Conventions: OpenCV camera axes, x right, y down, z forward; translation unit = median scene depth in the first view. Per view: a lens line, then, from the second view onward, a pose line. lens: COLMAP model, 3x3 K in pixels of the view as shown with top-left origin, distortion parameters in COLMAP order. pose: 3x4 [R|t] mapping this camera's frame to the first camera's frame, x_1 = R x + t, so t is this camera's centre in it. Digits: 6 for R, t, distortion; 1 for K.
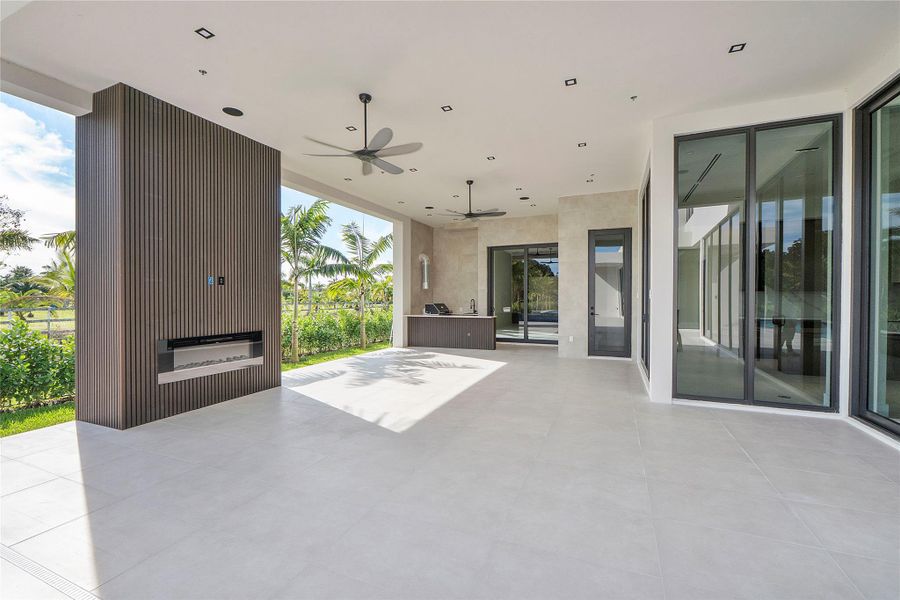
lens RADIAL K [[381.0, 0, 451.5], [0, 381.0, 298.8], [0, 0, 1]] dist [-0.004987, -0.000543]
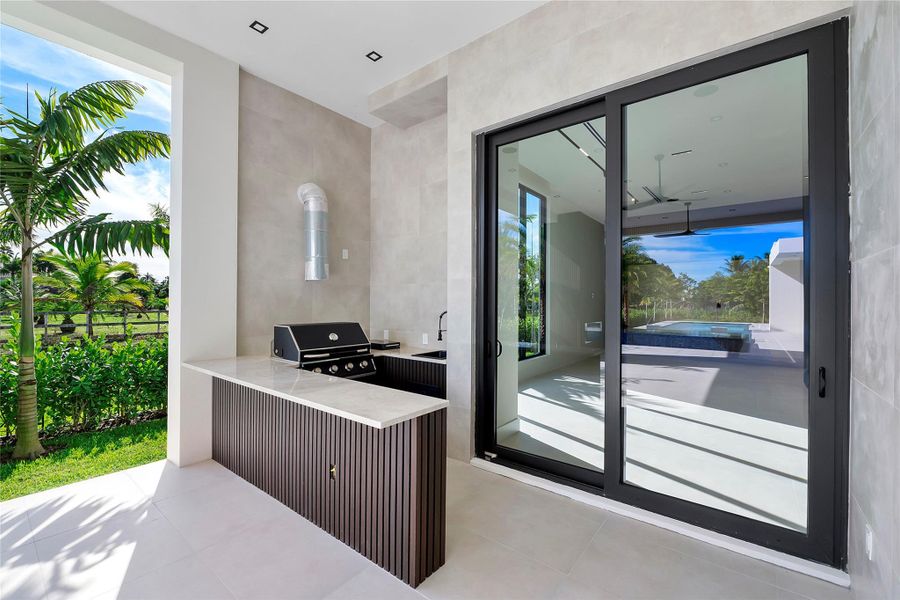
lens RADIAL K [[364.2, 0, 447.7], [0, 364.2, 296.6], [0, 0, 1]] dist [-0.001550, -0.000122]
pose [[0.967860, -0.002659, -0.251476, 0.142071], [-0.000586, 0.999918, -0.012827, -0.004761], [0.251489, 0.012562, 0.967779, 0.701688]]
